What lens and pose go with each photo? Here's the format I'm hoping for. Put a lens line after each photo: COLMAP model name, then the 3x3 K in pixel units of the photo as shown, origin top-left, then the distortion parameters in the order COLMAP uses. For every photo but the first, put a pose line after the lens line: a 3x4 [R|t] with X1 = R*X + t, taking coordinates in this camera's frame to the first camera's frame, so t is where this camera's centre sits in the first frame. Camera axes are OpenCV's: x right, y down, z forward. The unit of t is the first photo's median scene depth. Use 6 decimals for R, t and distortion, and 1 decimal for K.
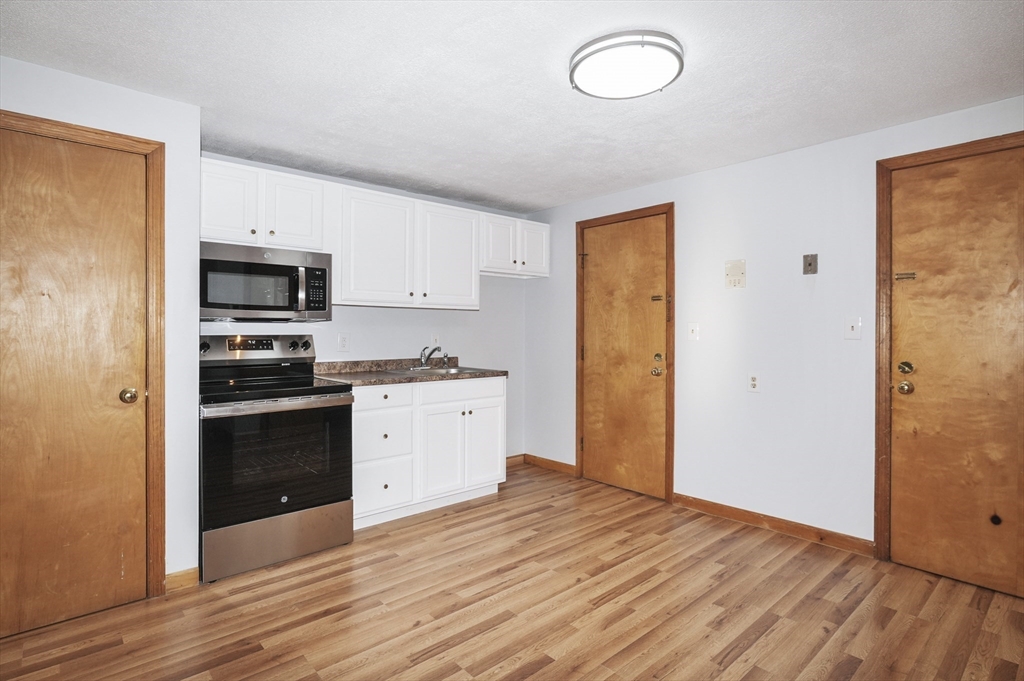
lens RADIAL K [[529.2, 0, 500.3], [0, 529.2, 323.2], [0, 0, 1]] dist [-0.014977, 0.008846]
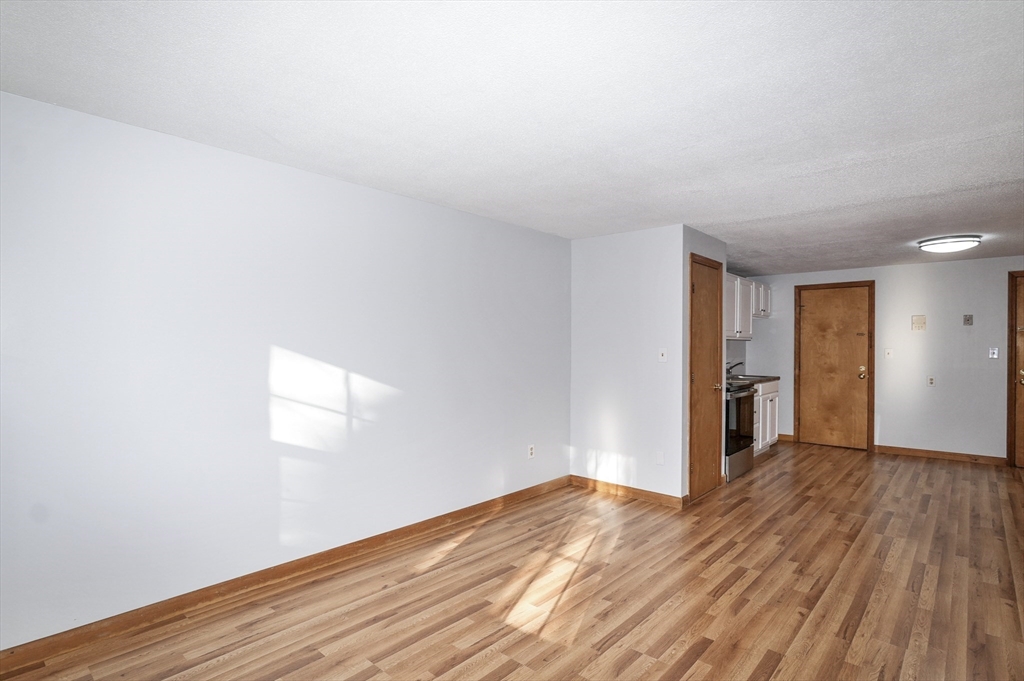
lens RADIAL K [[529.2, 0, 522.7], [0, 529.2, 324.0], [0, 0, 1]] dist [-0.014977, 0.008846]
pose [[0.989824, 0.017812, 0.141176, -0.468328], [-0.011804, 0.998993, -0.043281, 0.003524], [-0.141805, 0.041174, 0.989038, -0.247396]]
